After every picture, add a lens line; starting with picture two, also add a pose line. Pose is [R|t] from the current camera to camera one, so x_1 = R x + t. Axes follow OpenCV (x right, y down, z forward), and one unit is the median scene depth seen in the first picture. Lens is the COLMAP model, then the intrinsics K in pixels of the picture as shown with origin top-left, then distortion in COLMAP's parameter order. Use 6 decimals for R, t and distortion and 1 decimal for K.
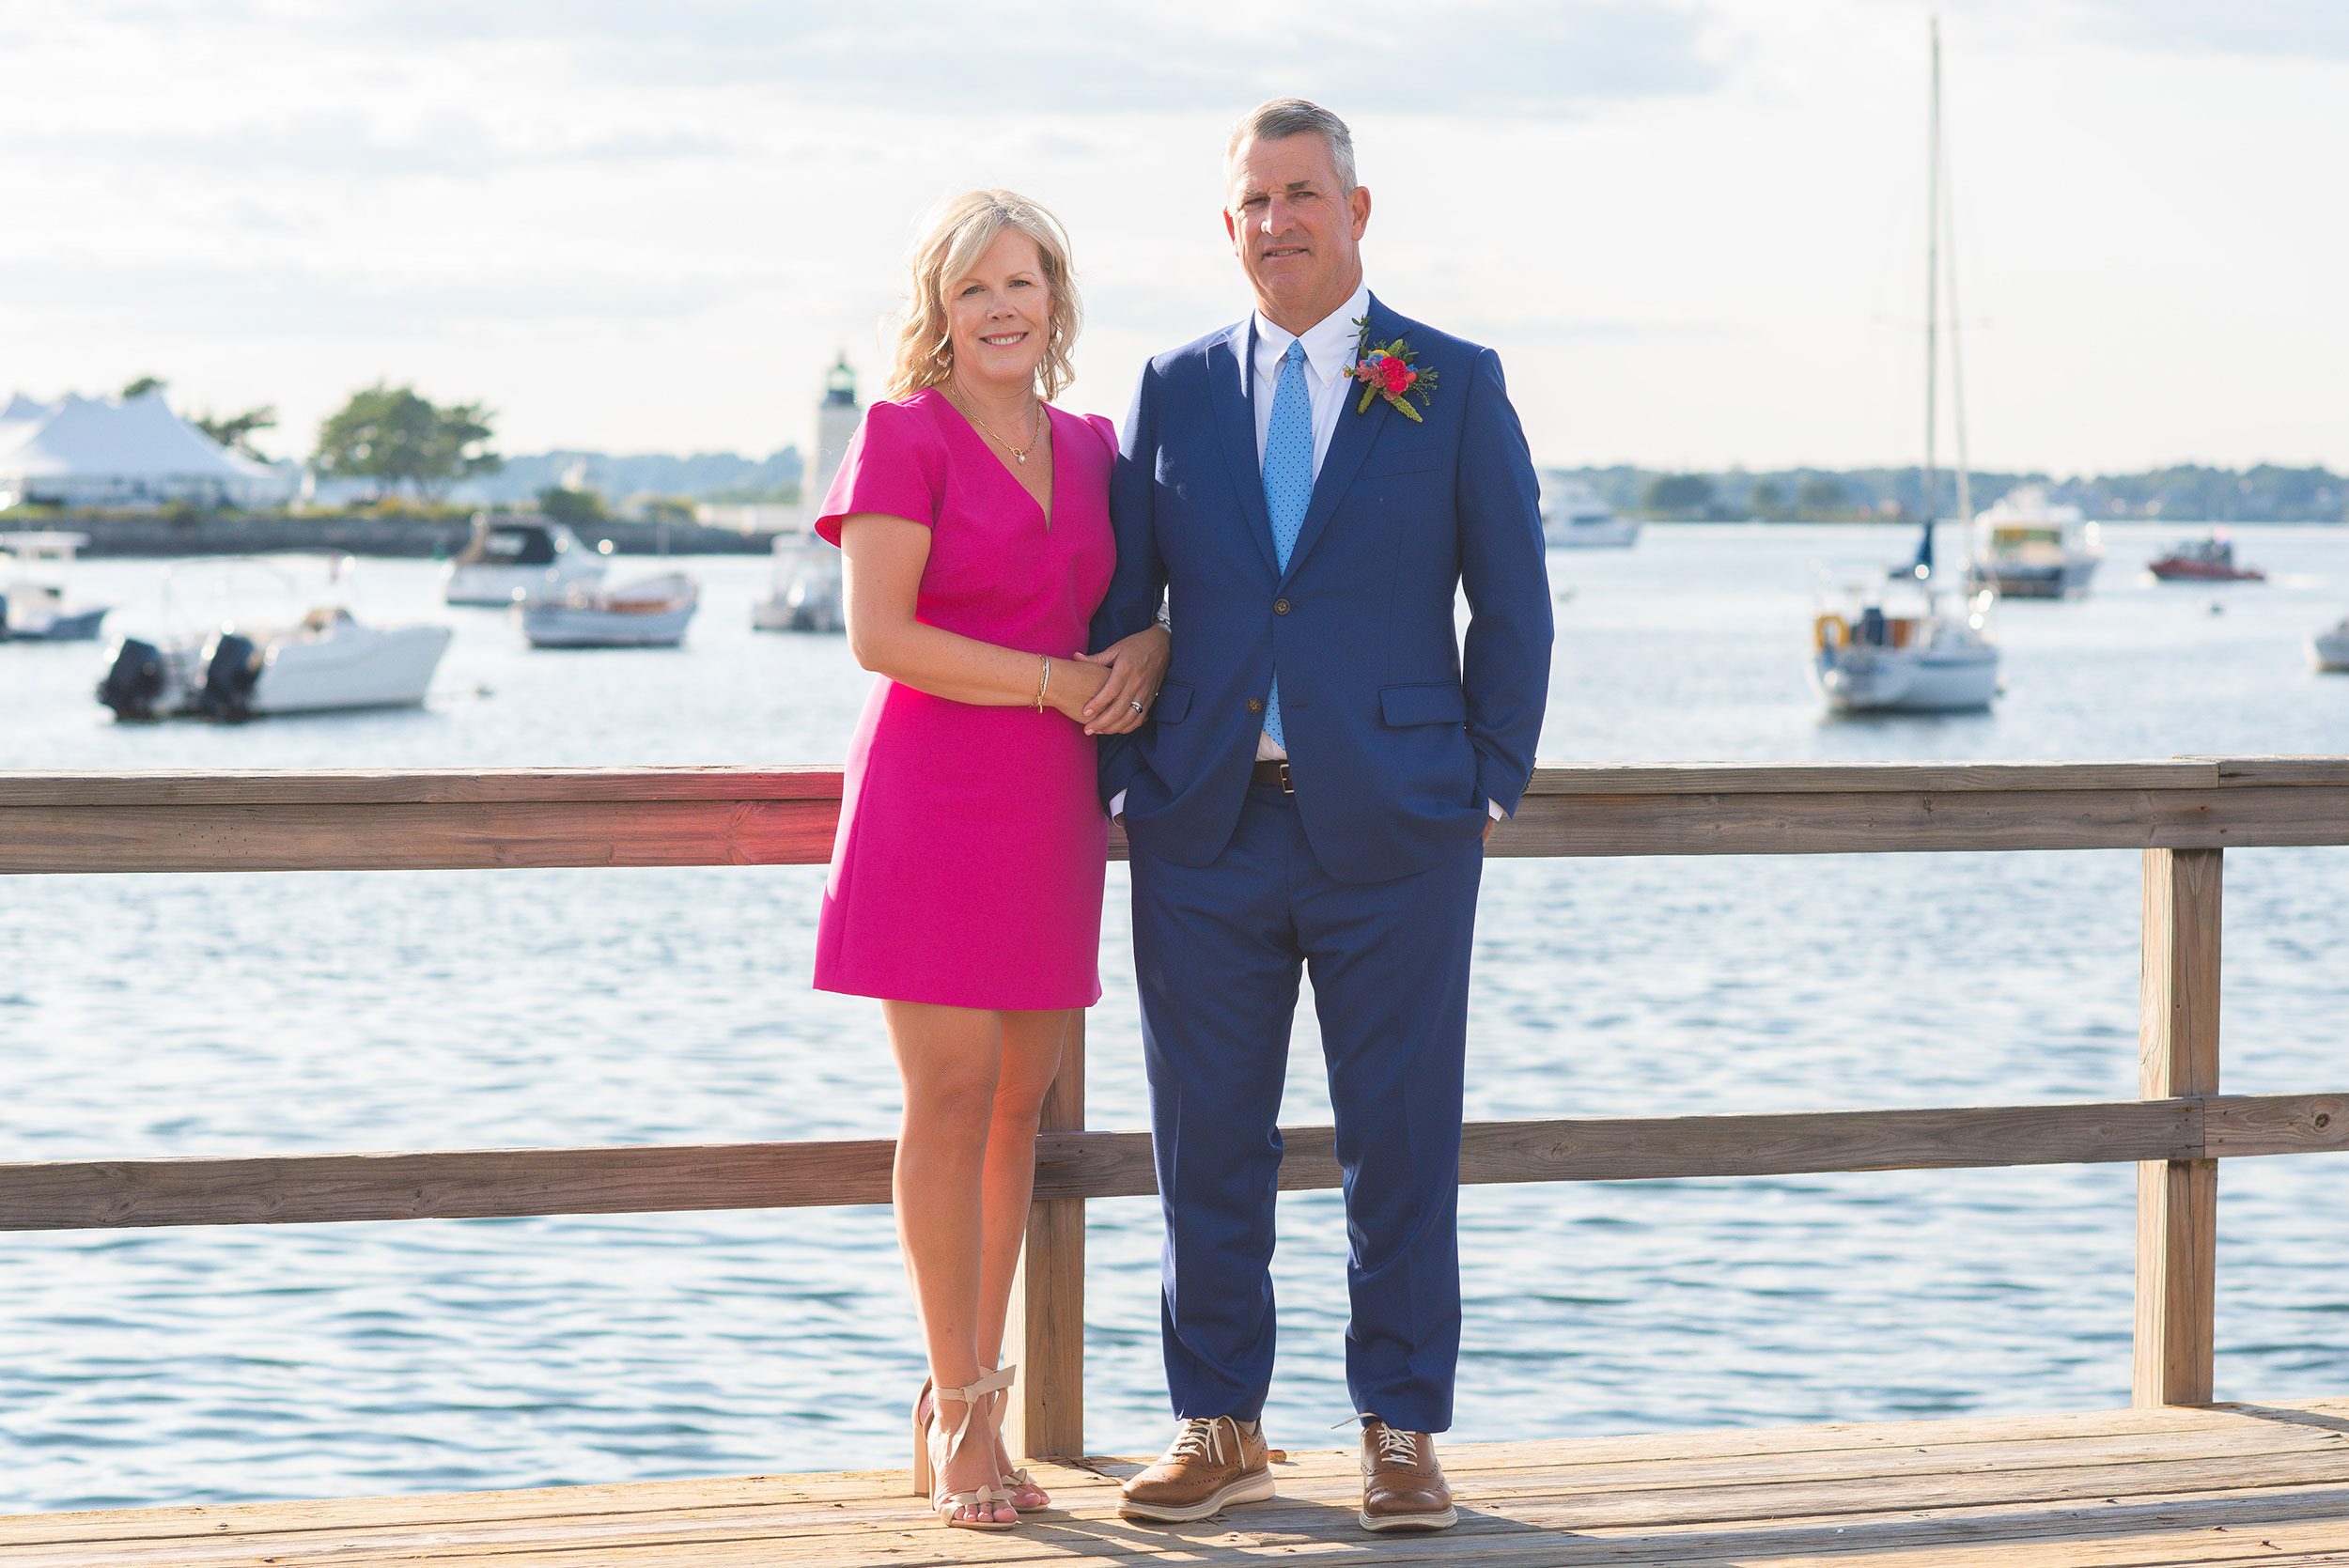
lens RADIAL K [[6202.7, 0, 1166.8], [0, 6202.7, 786.4], [0, 0, 1]] dist [-0.083253, -0.405558]
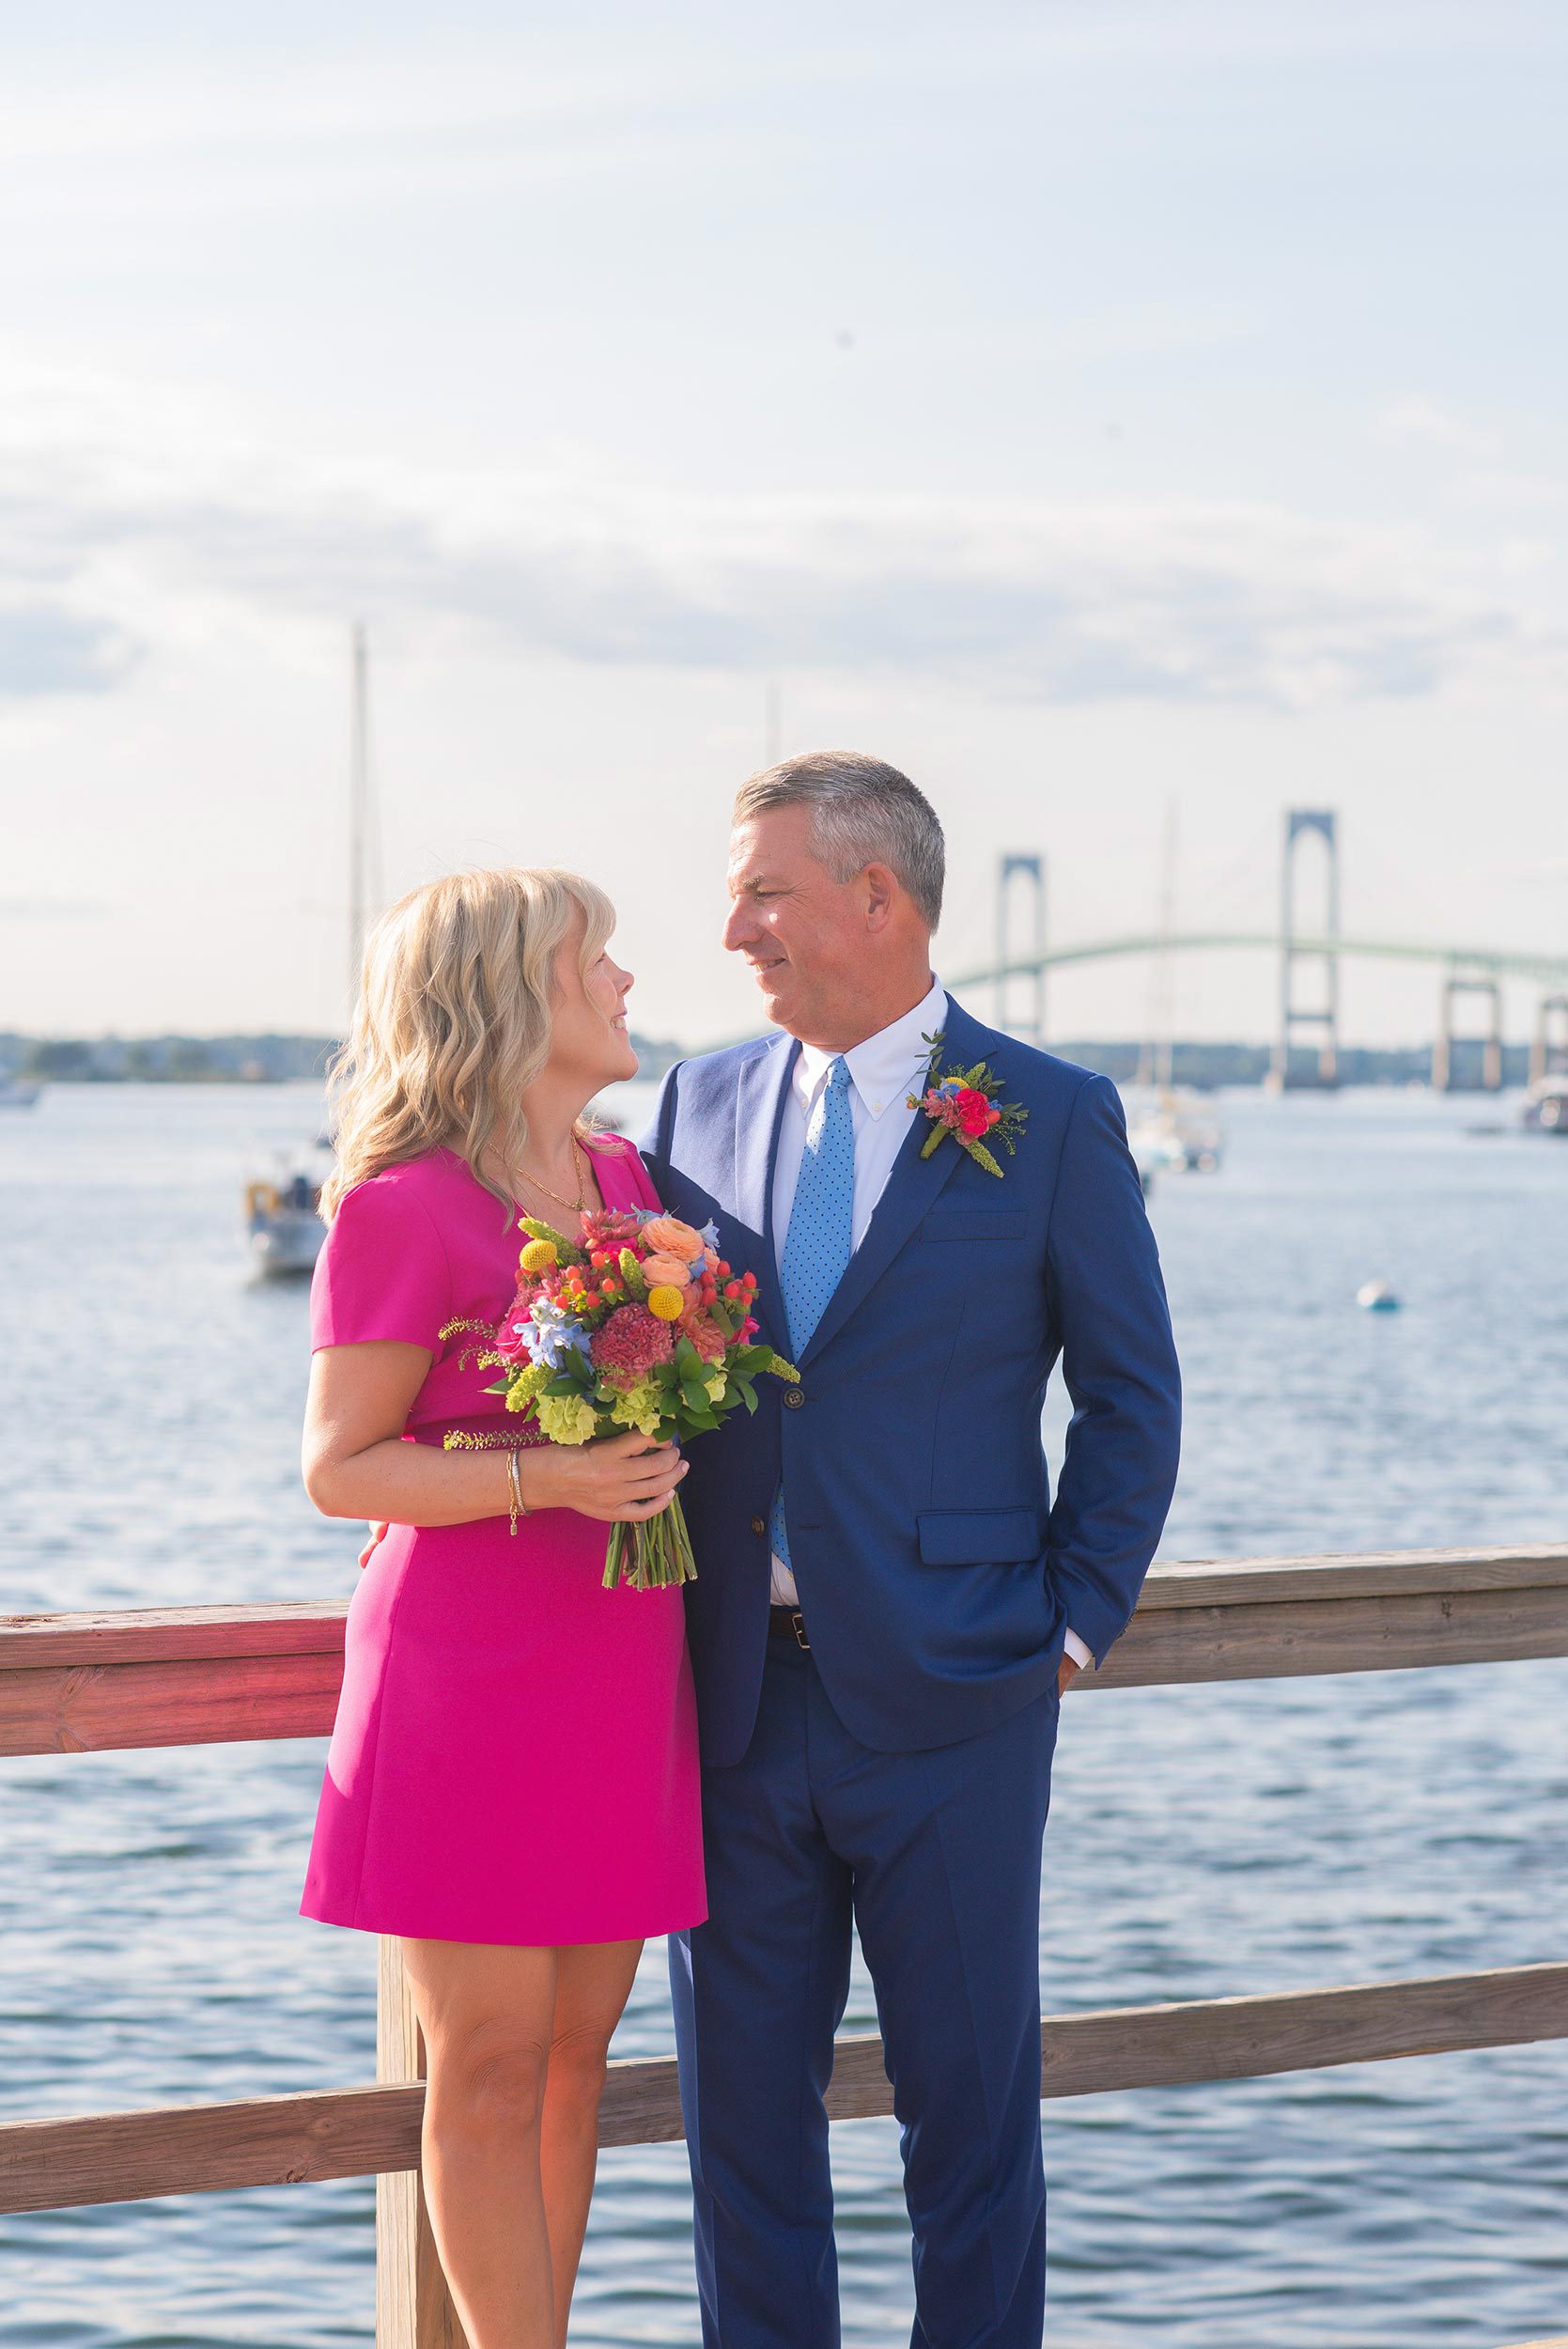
lens RADIAL K [[5651.9, 0, 773.9], [0, 5651.9, 1114.9], [0, 0, 1]] dist [-0.025684, -0.697463]
pose [[0.977875, -0.003632, 0.209158, -0.121032], [0.011376, 0.999293, -0.035832, -0.036848], [-0.208880, 0.037418, 0.977225, 0.289961]]
